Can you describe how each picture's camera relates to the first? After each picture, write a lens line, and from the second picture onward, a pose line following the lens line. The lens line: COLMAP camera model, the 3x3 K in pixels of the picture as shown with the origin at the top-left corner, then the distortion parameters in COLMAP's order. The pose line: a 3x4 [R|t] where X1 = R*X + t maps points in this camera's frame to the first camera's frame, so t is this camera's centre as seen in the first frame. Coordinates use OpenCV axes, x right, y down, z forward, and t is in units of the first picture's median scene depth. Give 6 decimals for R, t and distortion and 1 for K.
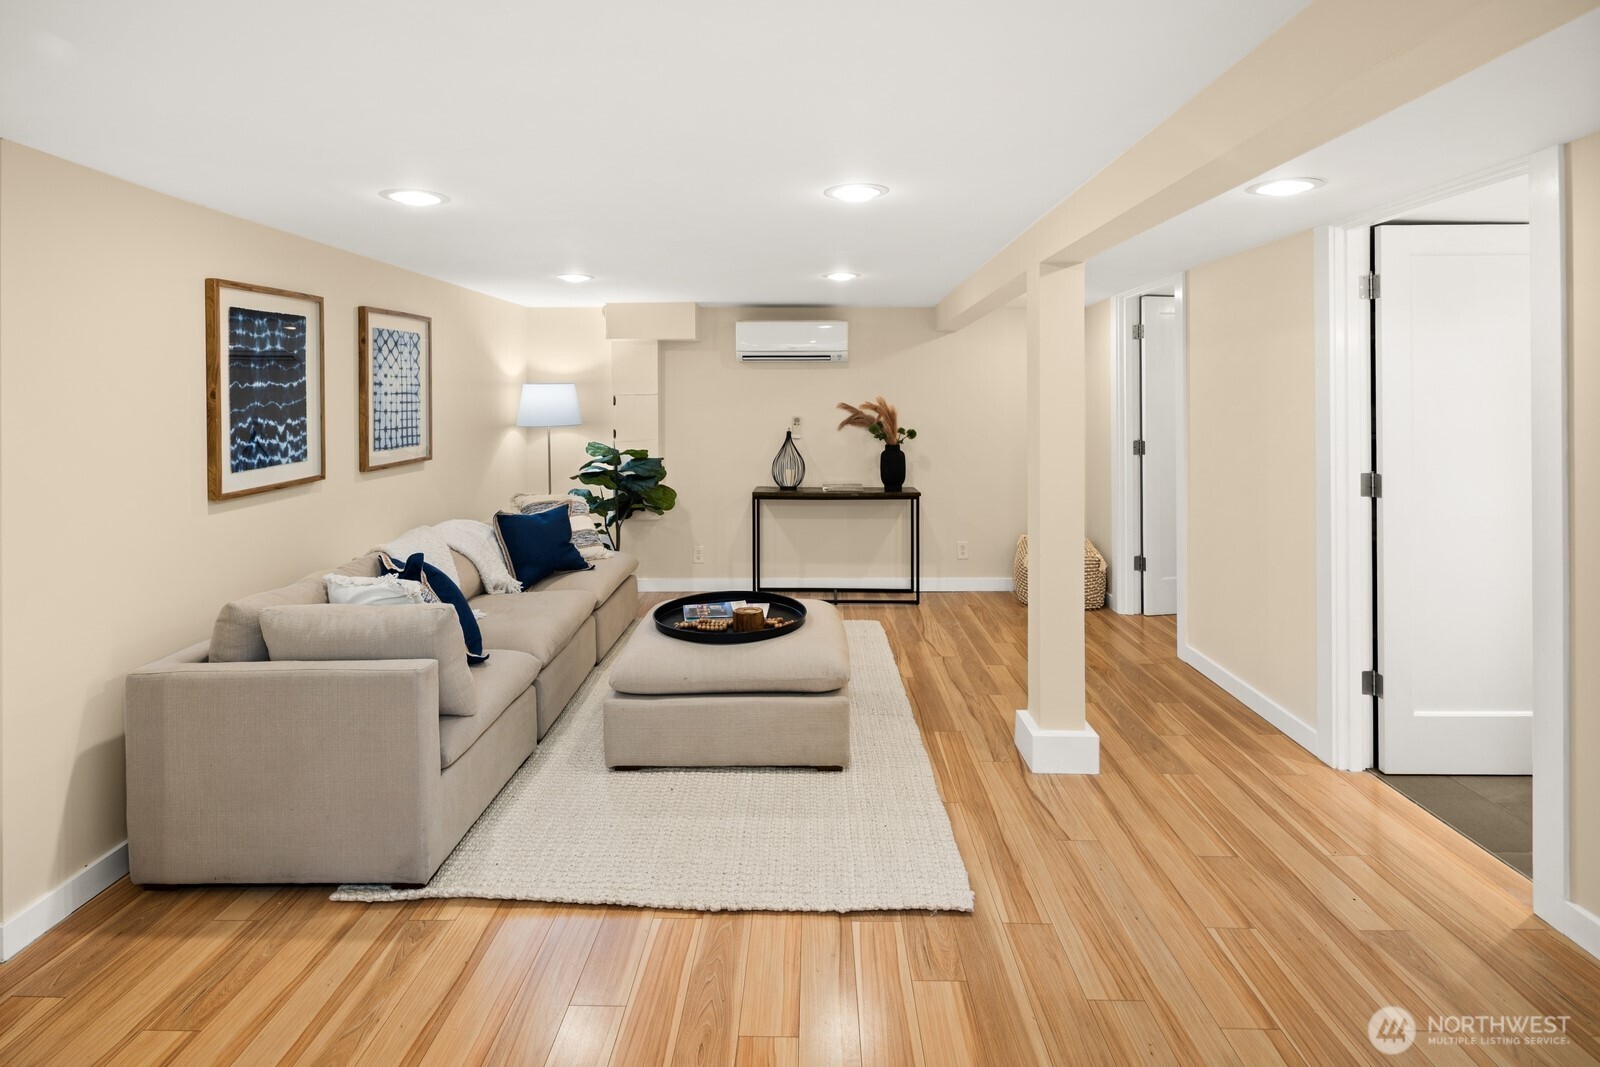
lens RADIAL K [[785.2, 0, 798.3], [0, 785.2, 393.5], [0, 0, 1]] dist [0.009665, -0.005859]
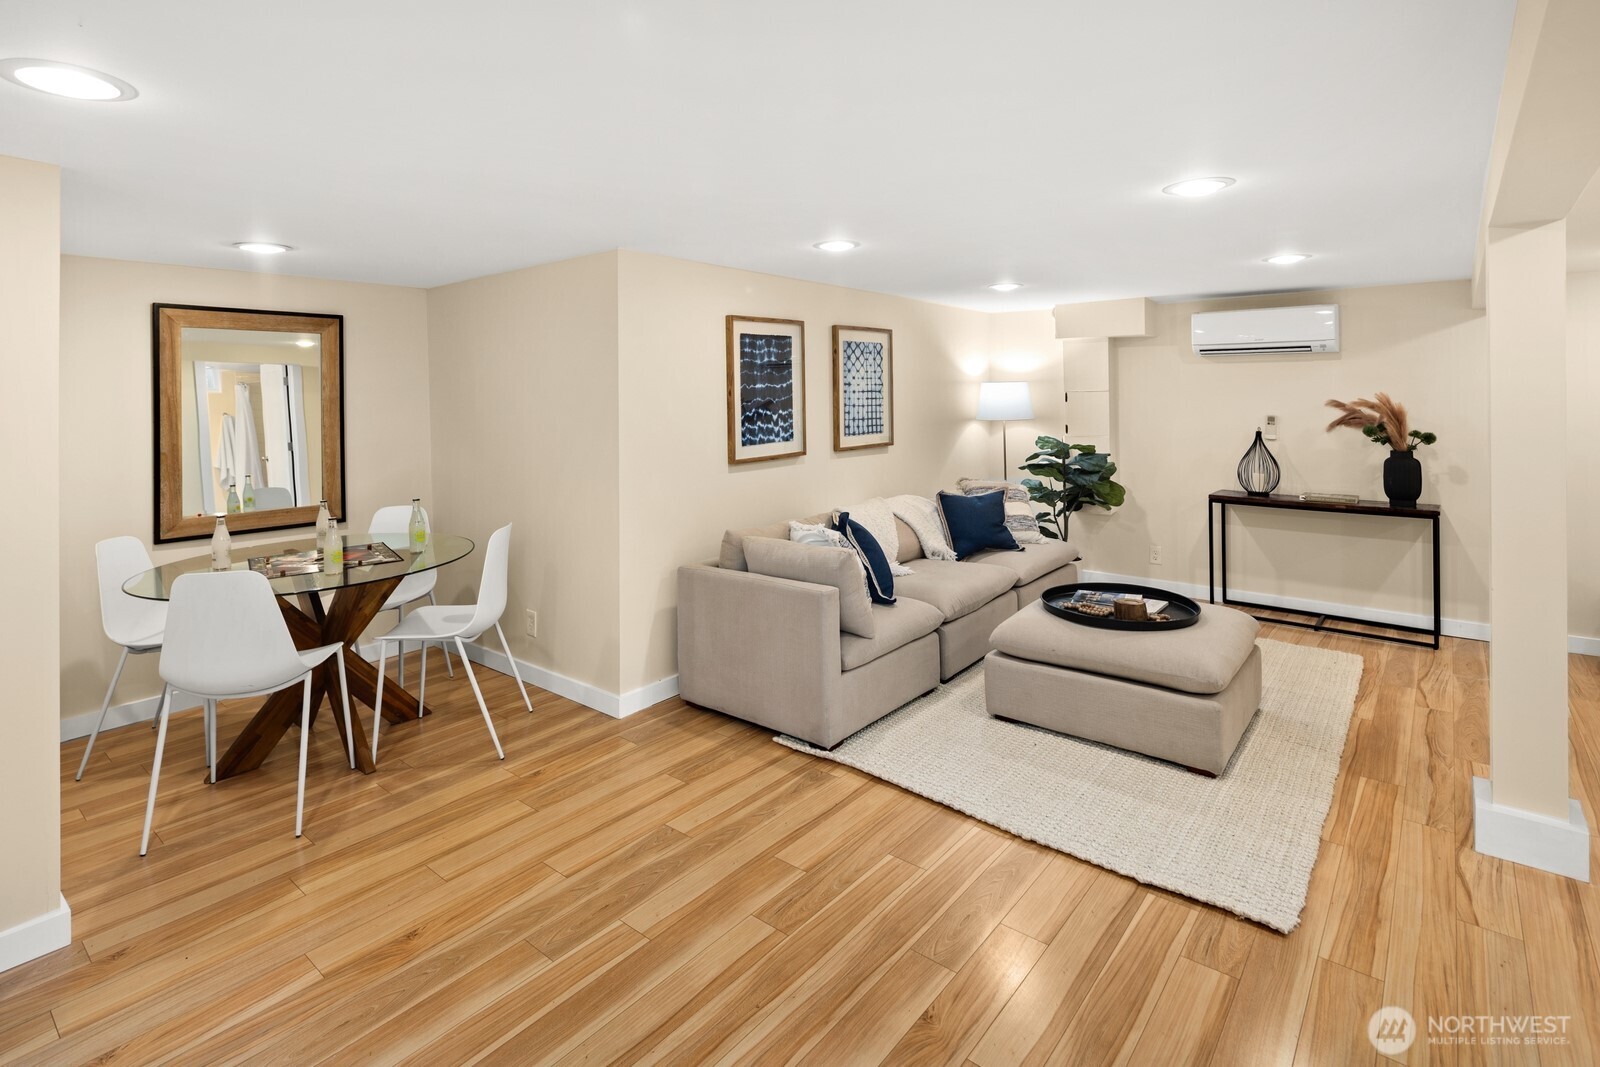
lens RADIAL K [[785.2, 0, 798.3], [0, 785.2, 393.5], [0, 0, 1]] dist [0.009665, -0.005859]
pose [[0.784814, -0.002974, -0.619725, 0.241506], [0.005373, 0.999984, 0.002005, 0.000085], [0.619709, -0.004903, 0.784817, -0.074845]]
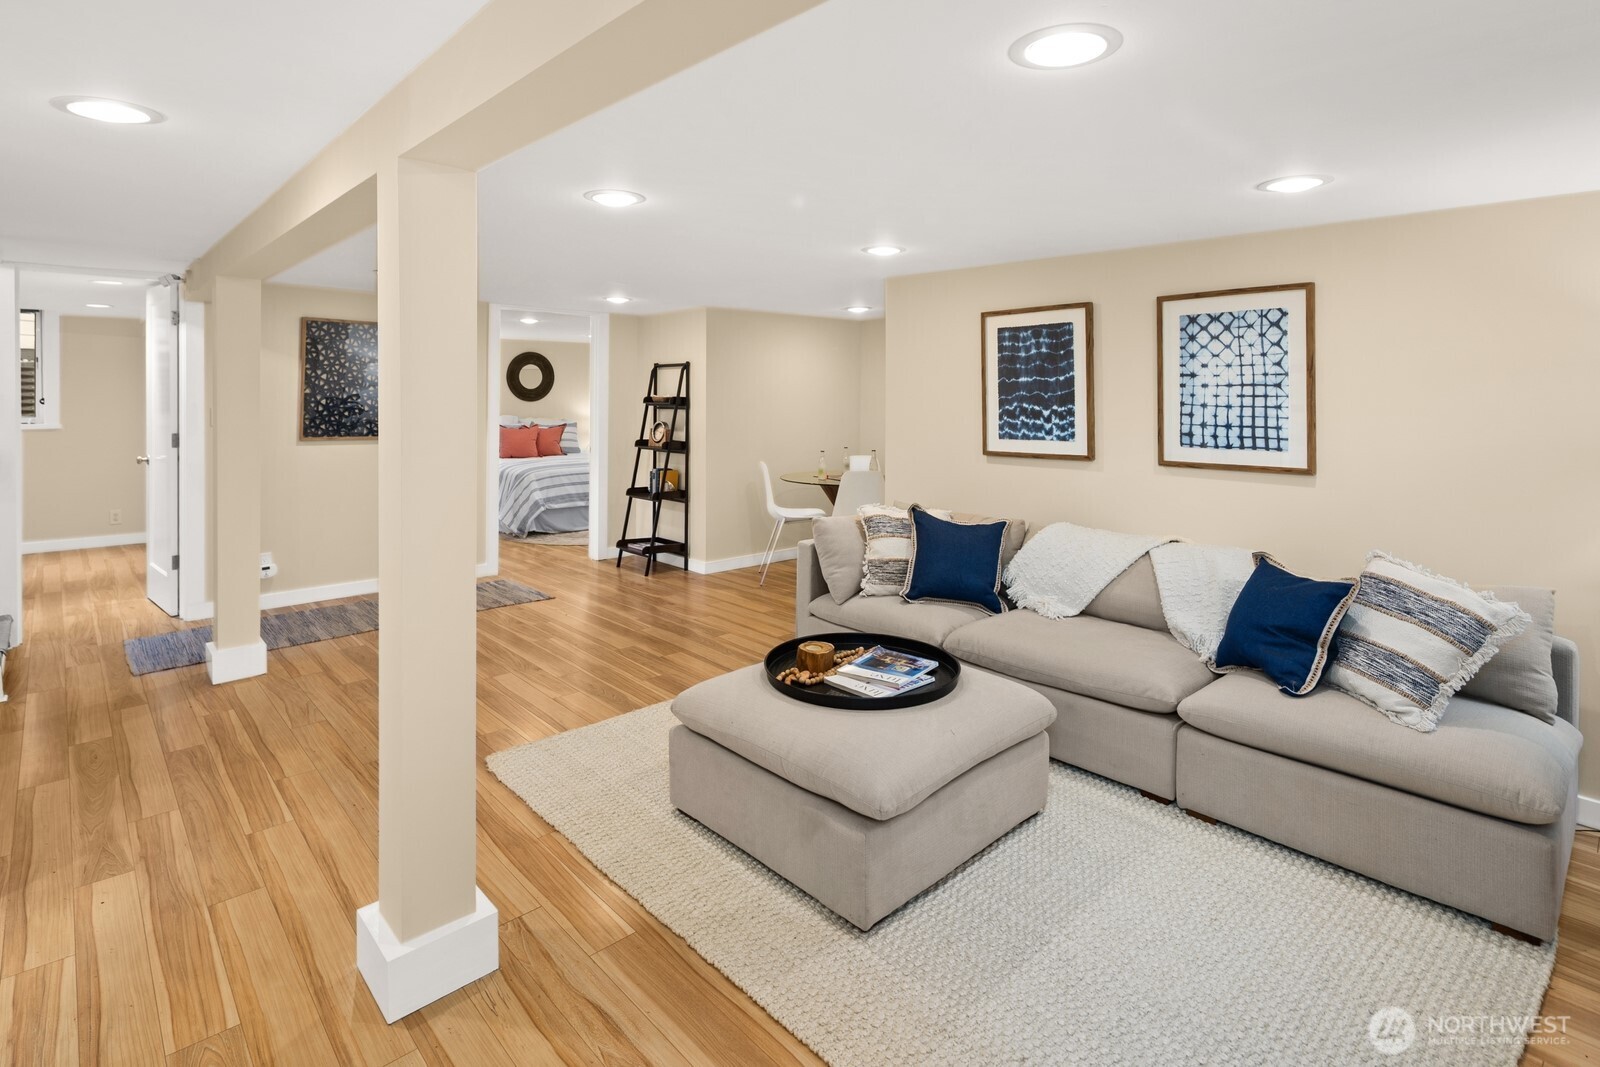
lens RADIAL K [[785.2, 0, 798.3], [0, 785.2, 393.5], [0, 0, 1]] dist [0.009665, -0.005859]
pose [[-0.714973, 0.010178, -0.699078, 0.532124], [0.004074, 0.999938, 0.010392, -0.002347], [0.699140, 0.004582, -0.714970, 1.605759]]
